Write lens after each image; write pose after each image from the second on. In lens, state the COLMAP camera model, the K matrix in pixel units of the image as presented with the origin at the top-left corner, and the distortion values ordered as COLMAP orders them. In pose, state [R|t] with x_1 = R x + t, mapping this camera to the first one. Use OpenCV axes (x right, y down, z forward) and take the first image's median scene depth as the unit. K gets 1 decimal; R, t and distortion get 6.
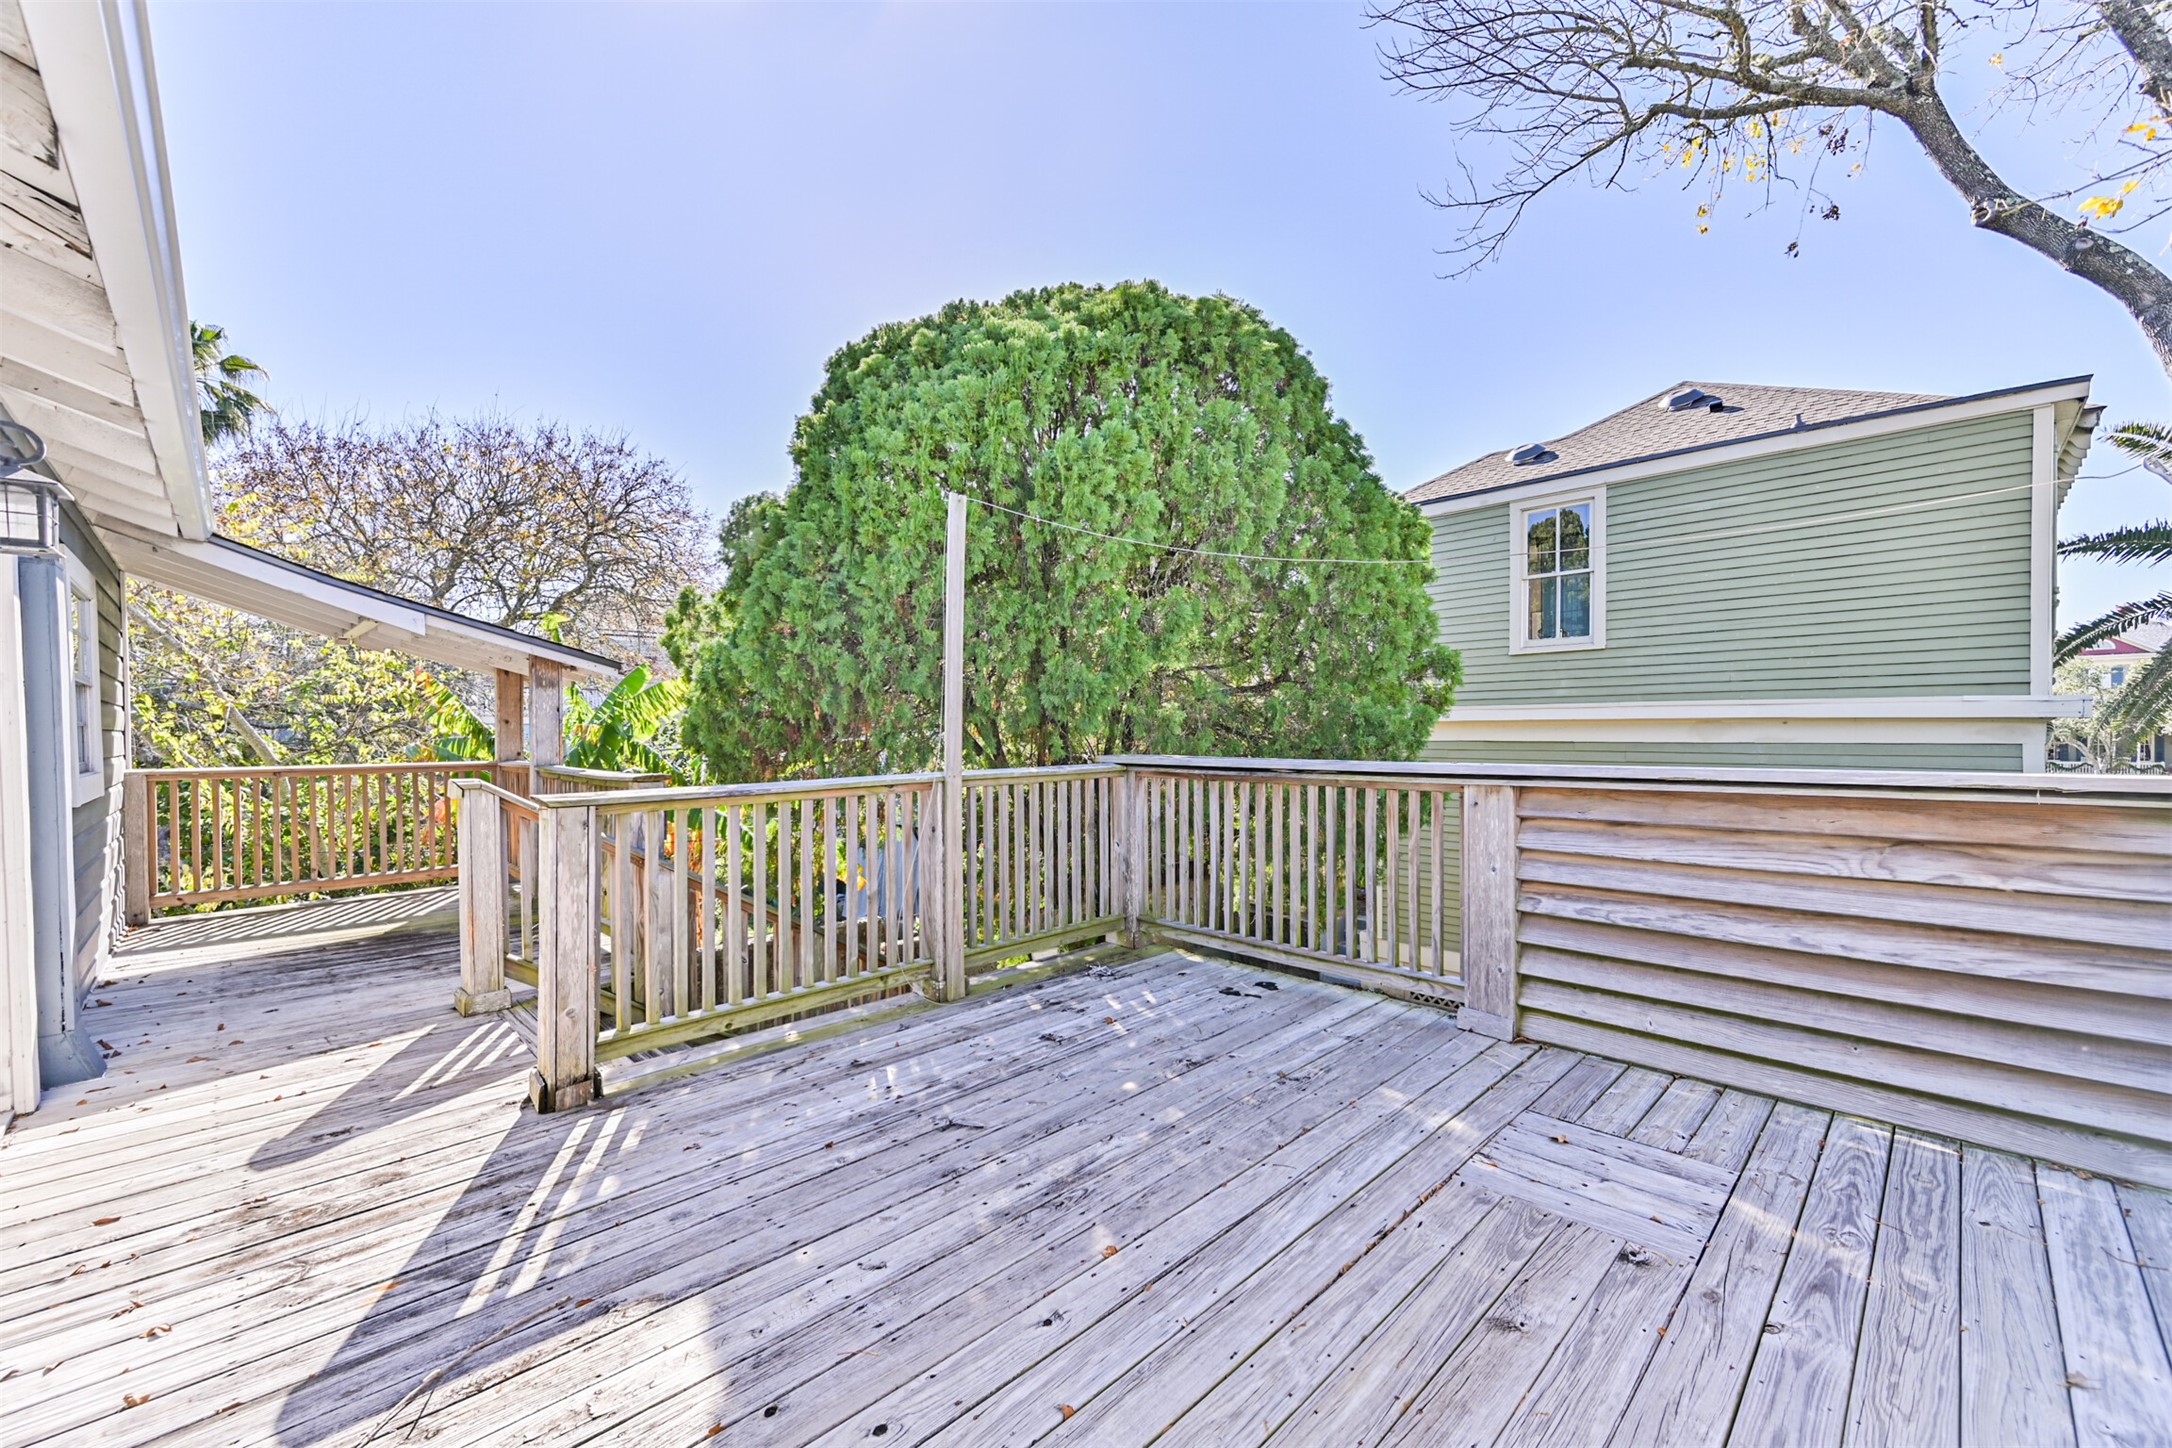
lens RADIAL K [[859.0, 0, 1103.1], [0, 859.0, 727.9], [0, 0, 1]] dist [0.009246, 0.000106]
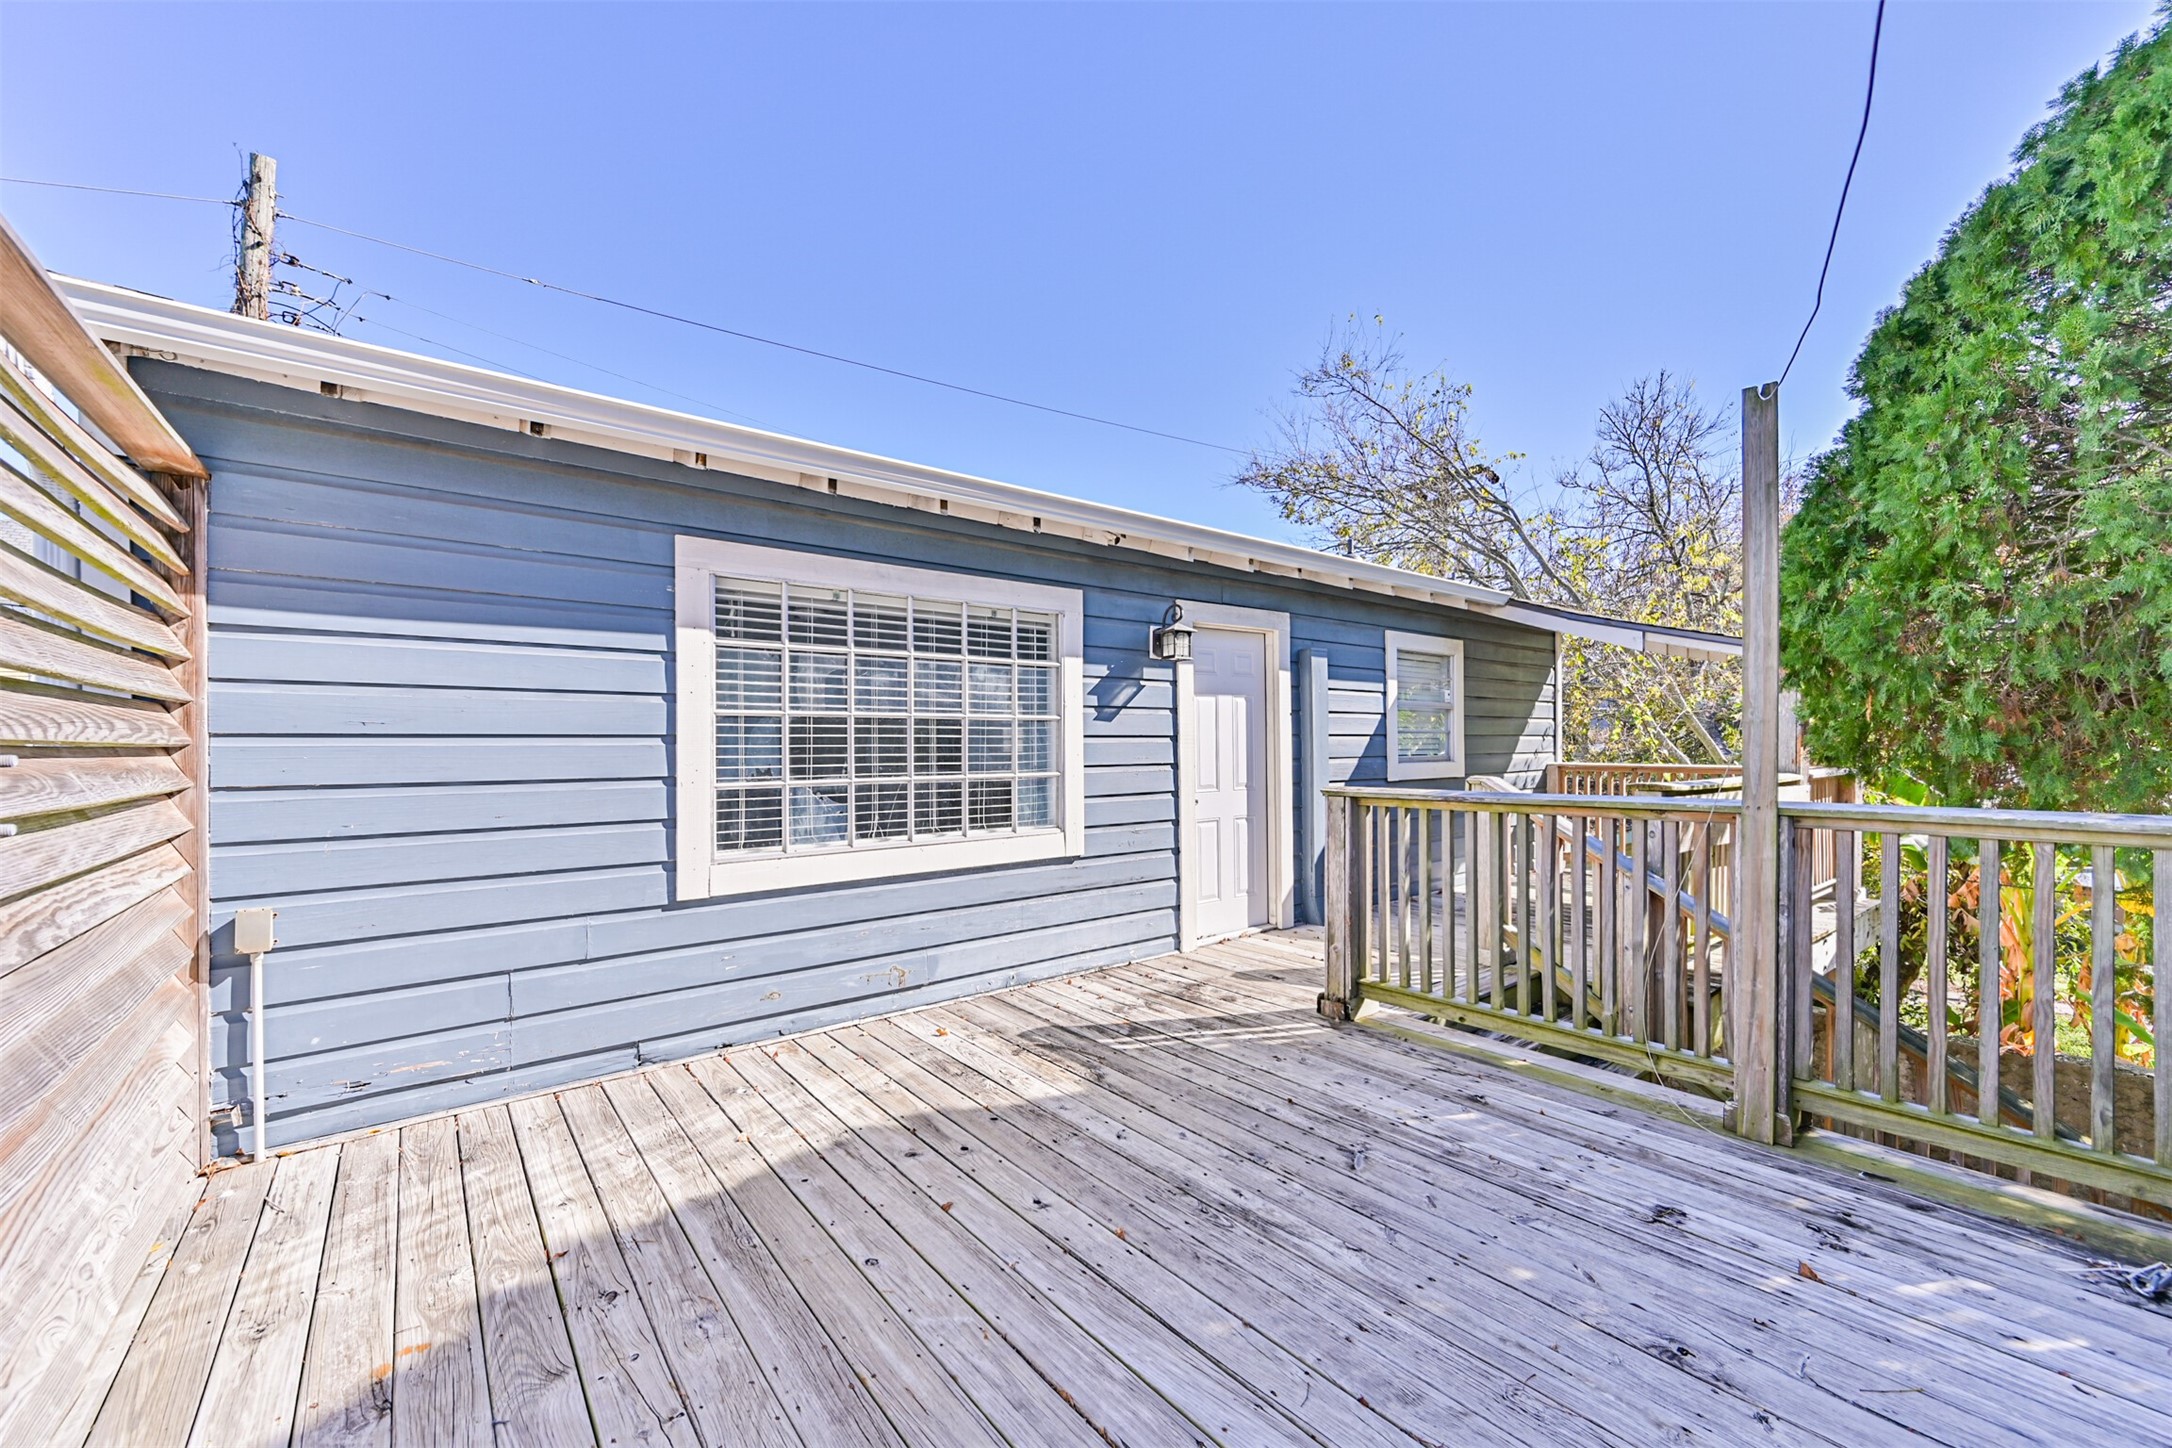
lens RADIAL K [[859.0, 0, 1103.1], [0, 859.0, 727.9], [0, 0, 1]] dist [0.009246, 0.000106]
pose [[-0.101608, -0.010750, -0.994766, 0.873104], [0.009253, 0.999888, -0.011750, -0.004784], [0.994781, -0.010398, -0.101497, 0.885479]]
